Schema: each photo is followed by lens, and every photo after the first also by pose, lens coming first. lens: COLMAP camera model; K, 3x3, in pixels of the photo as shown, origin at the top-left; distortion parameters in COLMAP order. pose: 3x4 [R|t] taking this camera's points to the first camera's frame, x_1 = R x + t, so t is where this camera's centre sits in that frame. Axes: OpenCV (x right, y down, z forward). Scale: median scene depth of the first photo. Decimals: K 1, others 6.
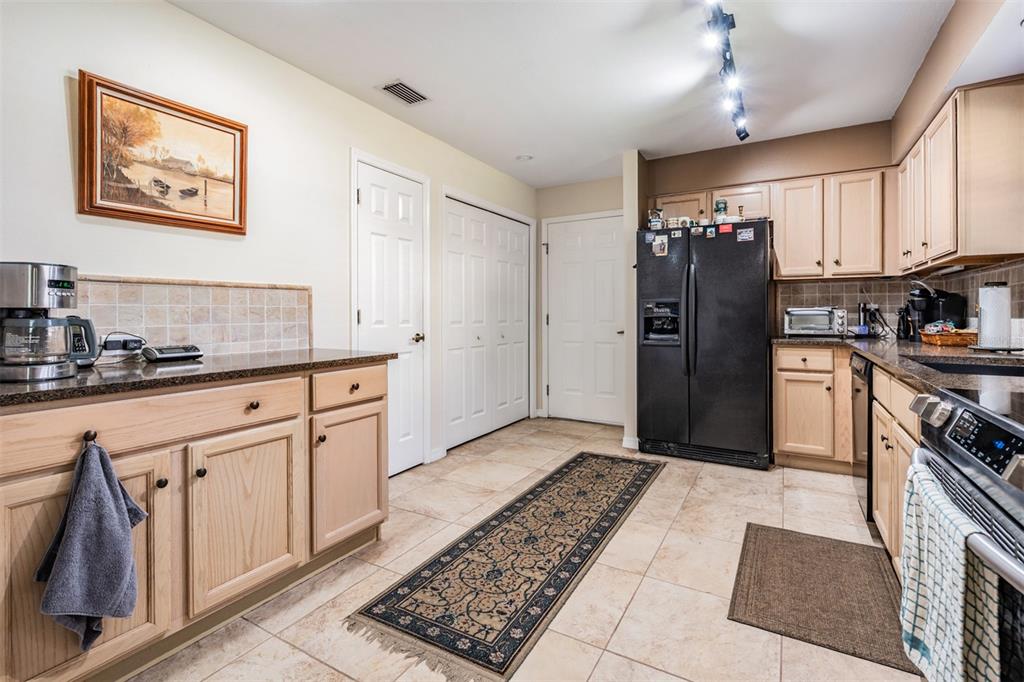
lens RADIAL K [[470.5, 0, 509.5], [0, 470.5, 312.7], [0, 0, 1]] dist [-0.001503, -0.001005]
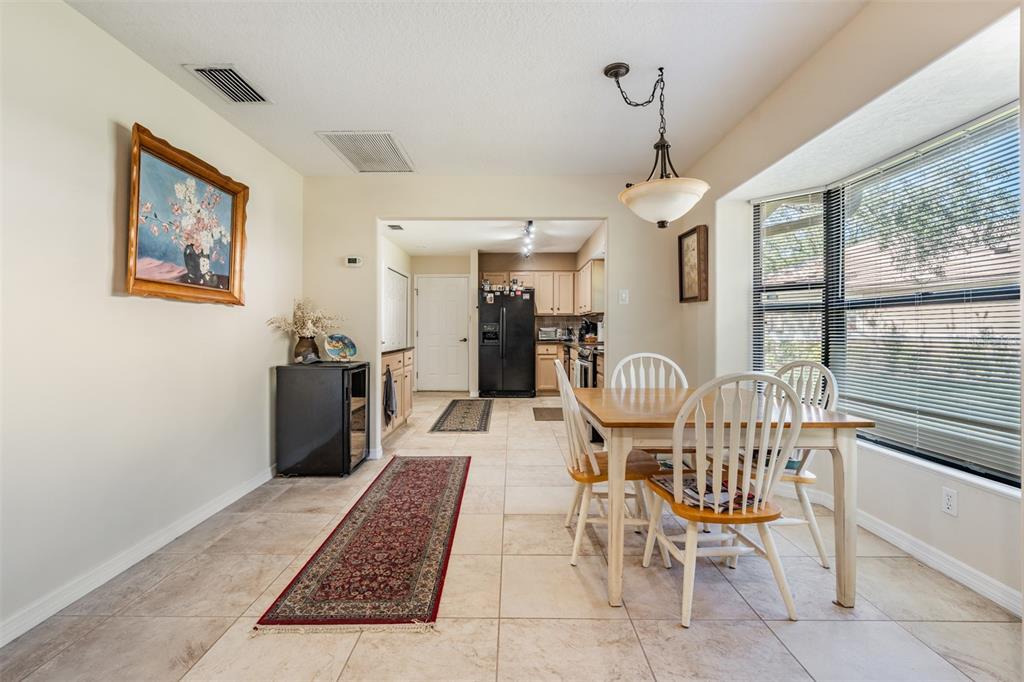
lens RADIAL K [[462.9, 0, 504.0], [0, 462.9, 330.9], [0, 0, 1]] dist [0.009634, -0.000570]
pose [[0.871300, 0.000051, 0.490751, -0.706926], [-0.002434, 0.999988, 0.004219, -0.005658], [-0.490745, -0.004870, 0.871290, -0.925838]]
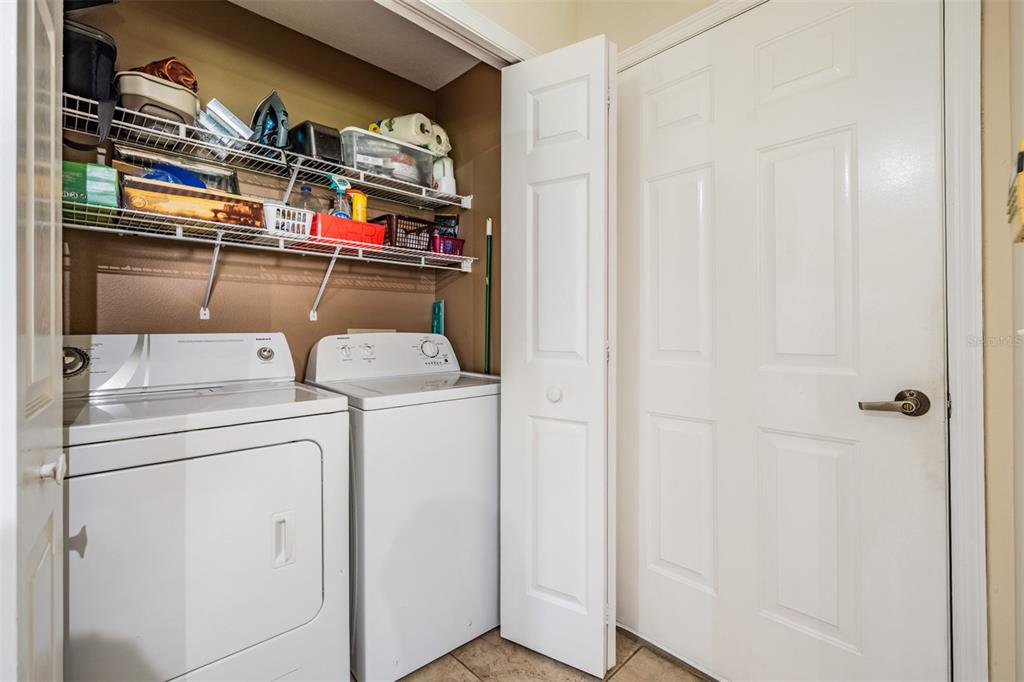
lens RADIAL K [[462.9, 0, 510.1], [0, 462.9, 337.2], [0, 0, 1]] dist [0.009634, -0.000570]
pose [[0.960391, 0.006632, -0.278577, 0.162229], [-0.002898, 0.999900, 0.013813, 0.003672], [0.278641, -0.012458, 0.960315, 0.978694]]
